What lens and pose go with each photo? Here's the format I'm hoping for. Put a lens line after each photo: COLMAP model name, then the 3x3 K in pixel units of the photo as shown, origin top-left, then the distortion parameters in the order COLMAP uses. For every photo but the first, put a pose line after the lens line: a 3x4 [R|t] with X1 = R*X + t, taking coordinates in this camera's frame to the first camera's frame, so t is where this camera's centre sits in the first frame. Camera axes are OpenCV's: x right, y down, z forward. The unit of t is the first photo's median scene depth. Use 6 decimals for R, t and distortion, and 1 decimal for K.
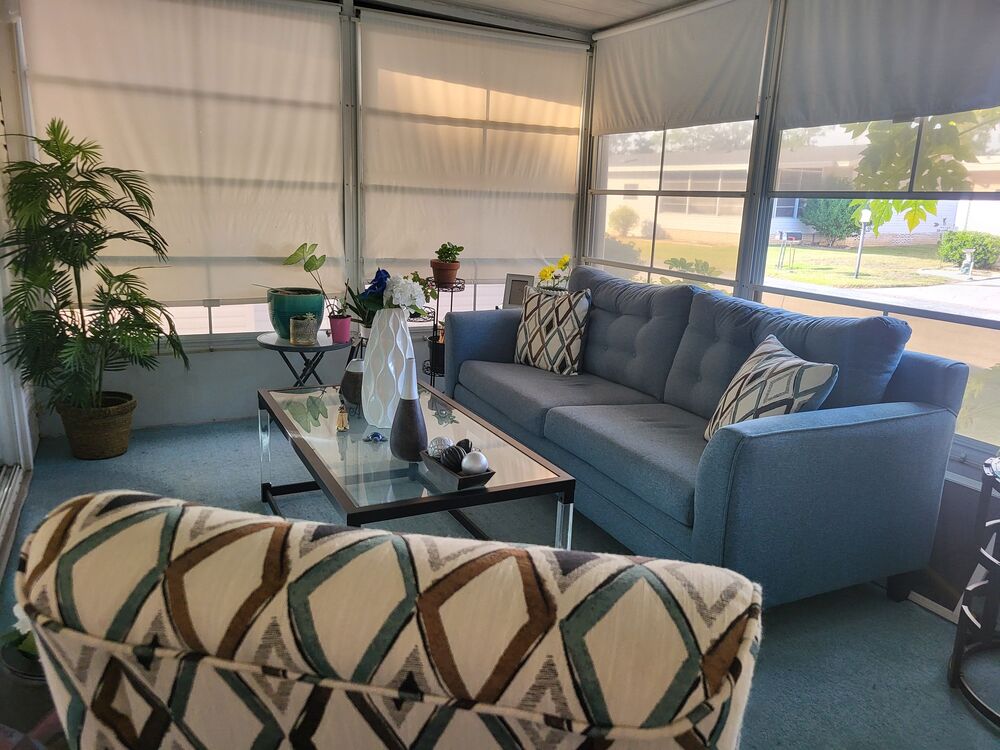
lens RADIAL K [[759.5, 0, 503.3], [0, 759.5, 374.5], [0, 0, 1]] dist [0.059992, -0.038457]
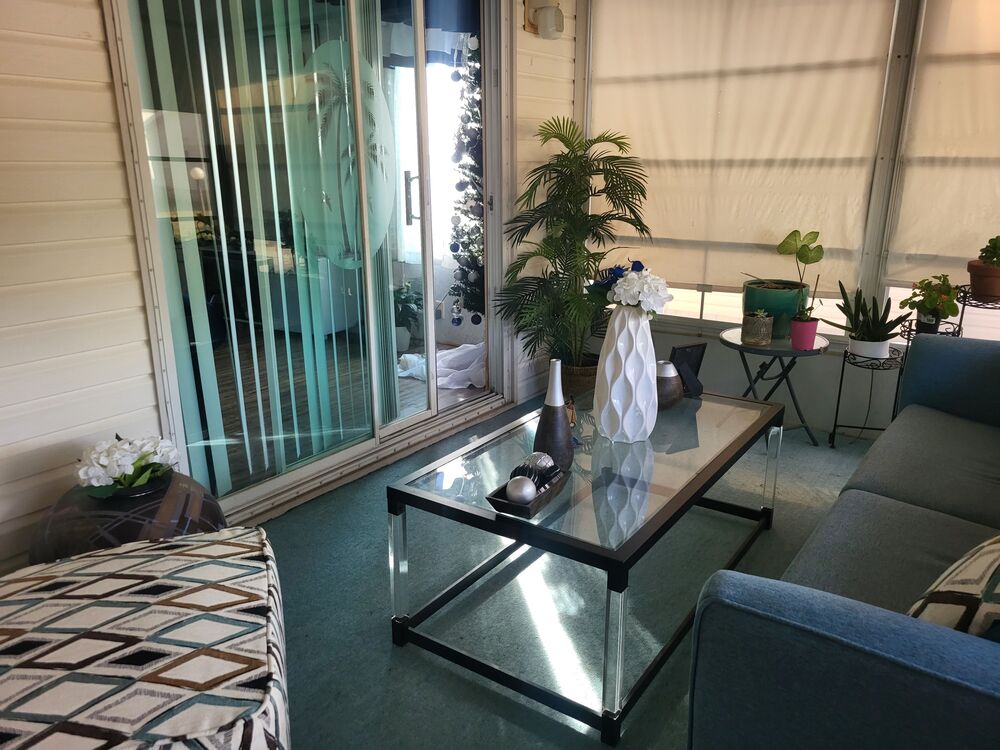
lens RADIAL K [[759.5, 0, 500.4], [0, 759.5, 378.3], [0, 0, 1]] dist [0.059992, -0.038457]
pose [[0.460817, 0.207473, -0.862904, 0.374066], [-0.188641, 0.972971, 0.133197, -0.061752], [0.867216, 0.101399, 0.487499, 0.305394]]
